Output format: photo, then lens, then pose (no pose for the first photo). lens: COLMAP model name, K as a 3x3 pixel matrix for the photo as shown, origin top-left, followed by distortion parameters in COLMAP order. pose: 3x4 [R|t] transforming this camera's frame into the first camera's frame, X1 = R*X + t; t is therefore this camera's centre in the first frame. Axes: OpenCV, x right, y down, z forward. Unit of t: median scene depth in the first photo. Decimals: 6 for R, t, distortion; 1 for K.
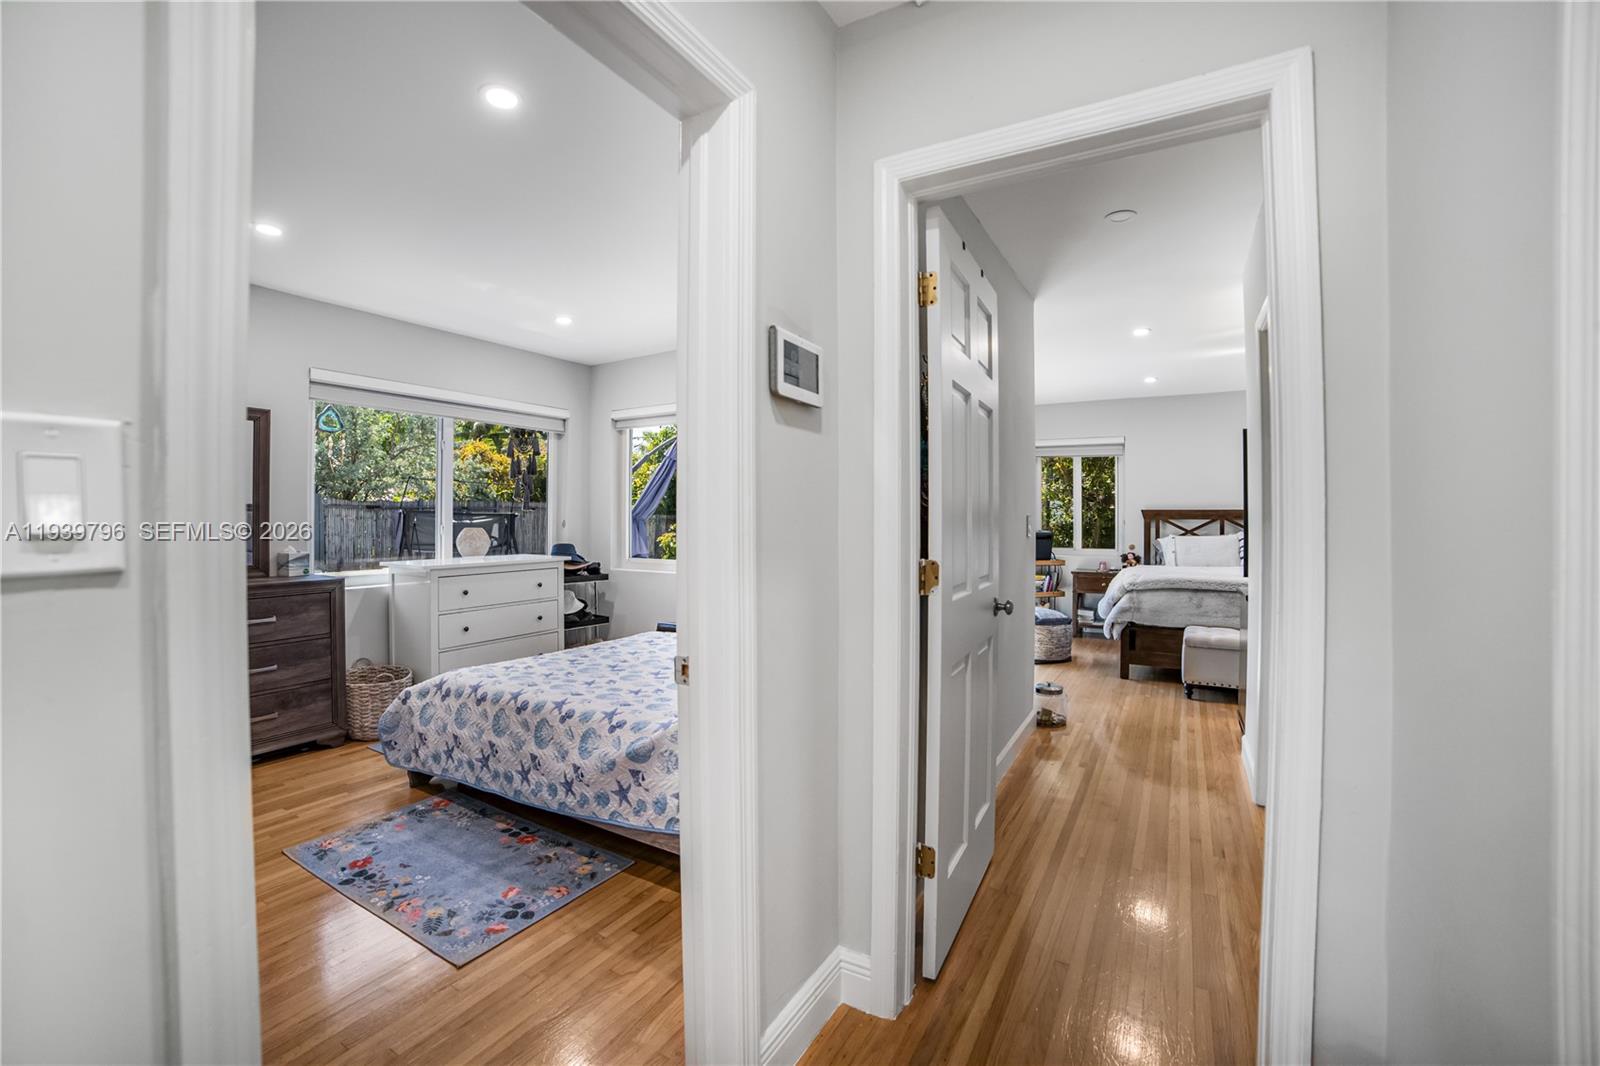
lens RADIAL K [[721.7, 0, 802.1], [0, 721.7, 516.2], [0, 0, 1]] dist [-0.065549, 0.040934]
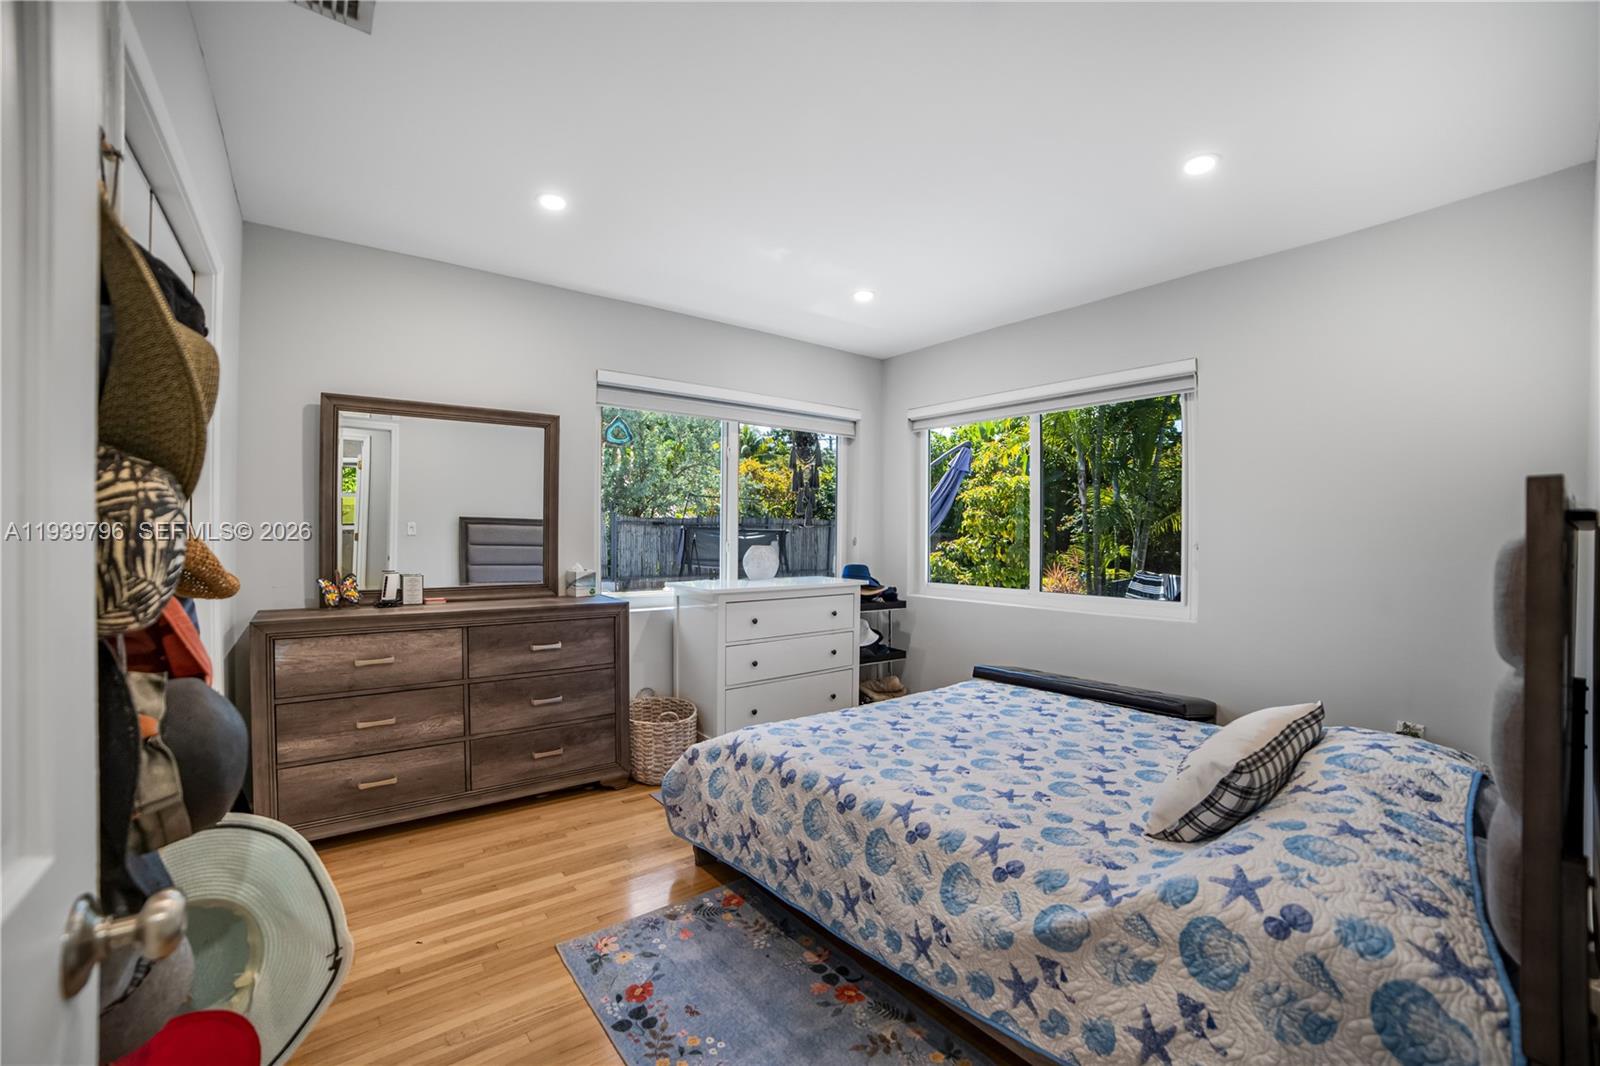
lens RADIAL K [[710.2, 0, 800.0], [0, 710.2, 533.0], [0, 0, 1]] dist [-0.000136, 0.000166]
pose [[0.940354, 0.004337, -0.340170, -0.175228], [-0.004814, 0.999988, -0.000559, 0.002102], [0.340163, 0.002164, 0.940364, 0.287093]]
